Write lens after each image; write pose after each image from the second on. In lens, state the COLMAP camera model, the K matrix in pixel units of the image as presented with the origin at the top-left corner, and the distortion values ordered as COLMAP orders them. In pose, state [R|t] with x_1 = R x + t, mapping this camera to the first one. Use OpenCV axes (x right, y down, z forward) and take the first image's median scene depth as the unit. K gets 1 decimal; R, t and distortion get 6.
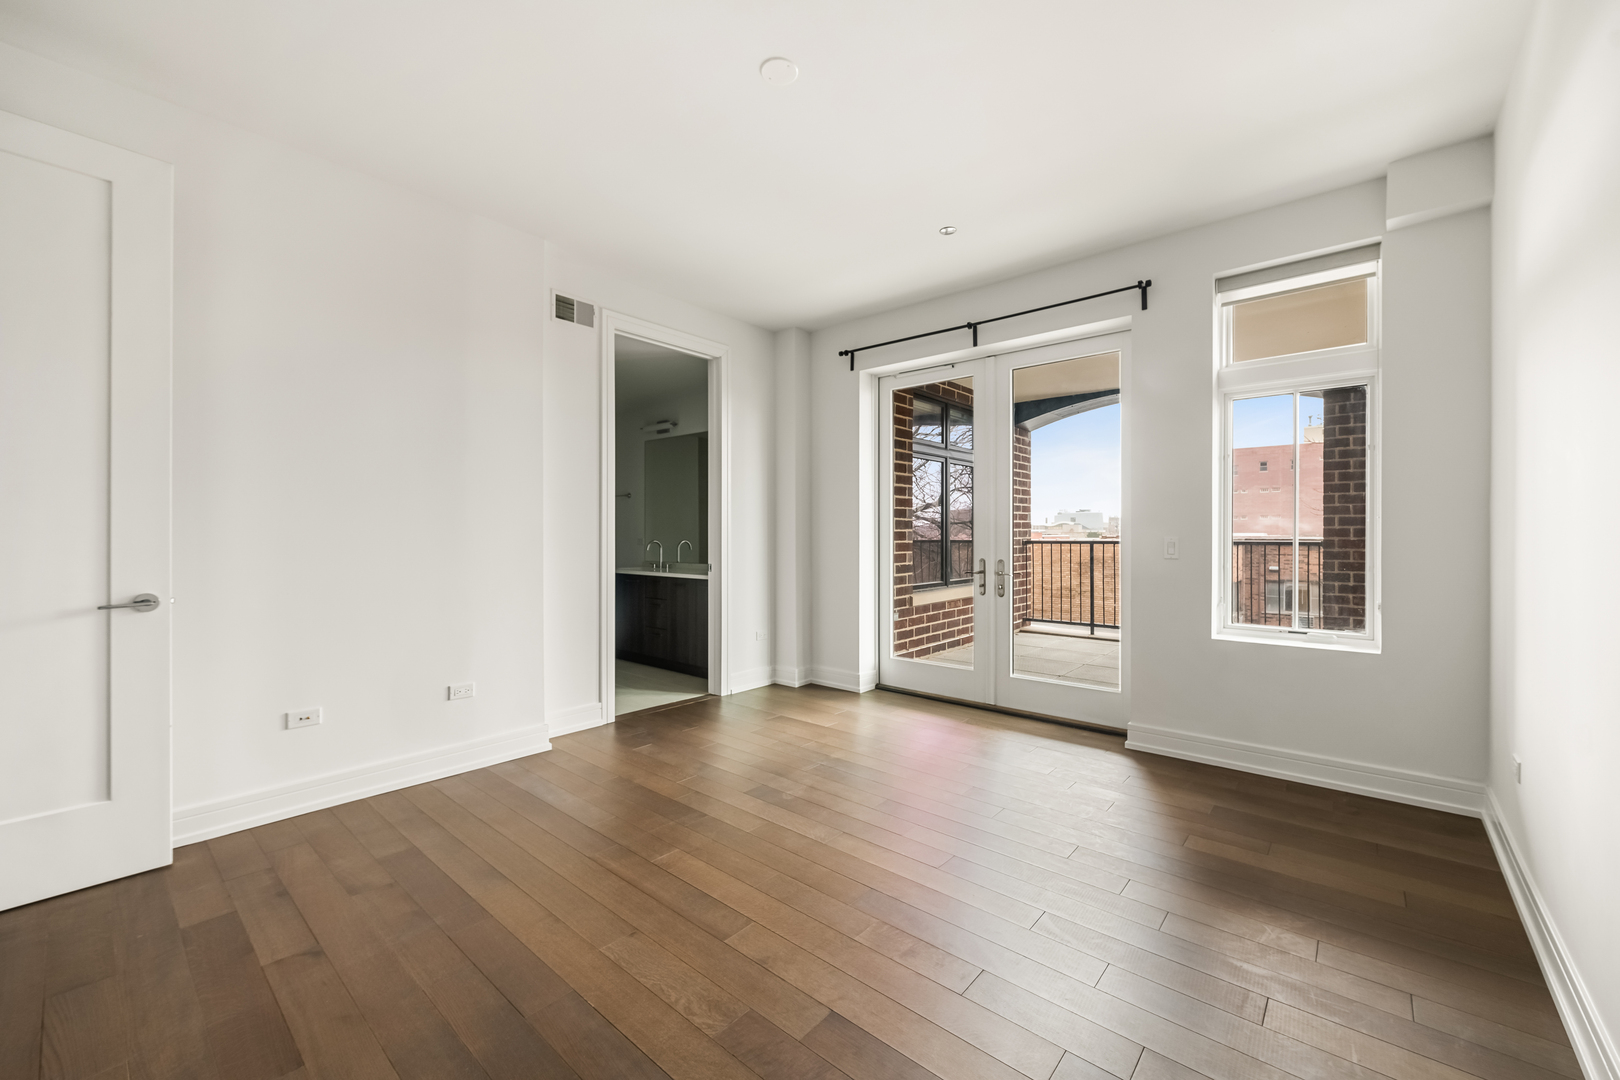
lens RADIAL K [[641.3, 0, 808.4], [0, 641.3, 531.2], [0, 0, 1]] dist [-0.000062, -0.000147]
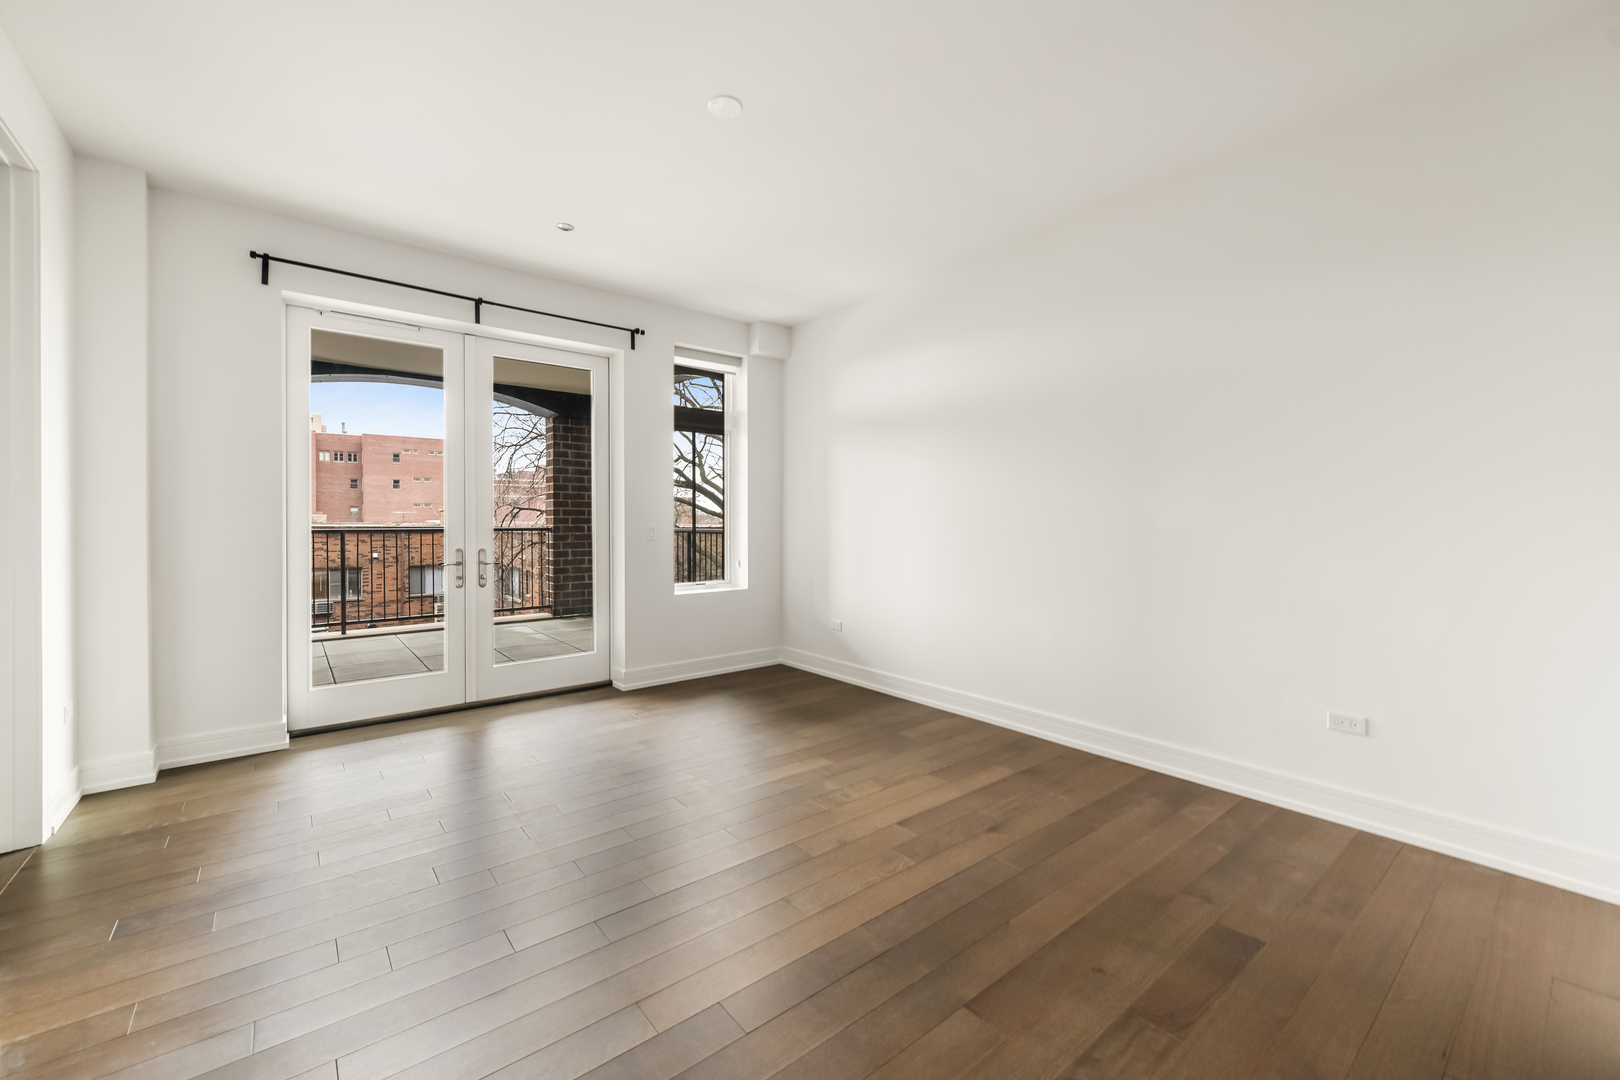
lens RADIAL K [[655.5, 0, 805.3], [0, 655.5, 524.3], [0, 0, 1]] dist [-0.000356, -0.000241]
pose [[0.168934, -0.005543, 0.985612, -0.582242], [-0.002962, 0.999977, 0.006132, -0.000582], [-0.985623, -0.003955, 0.168914, 0.345639]]
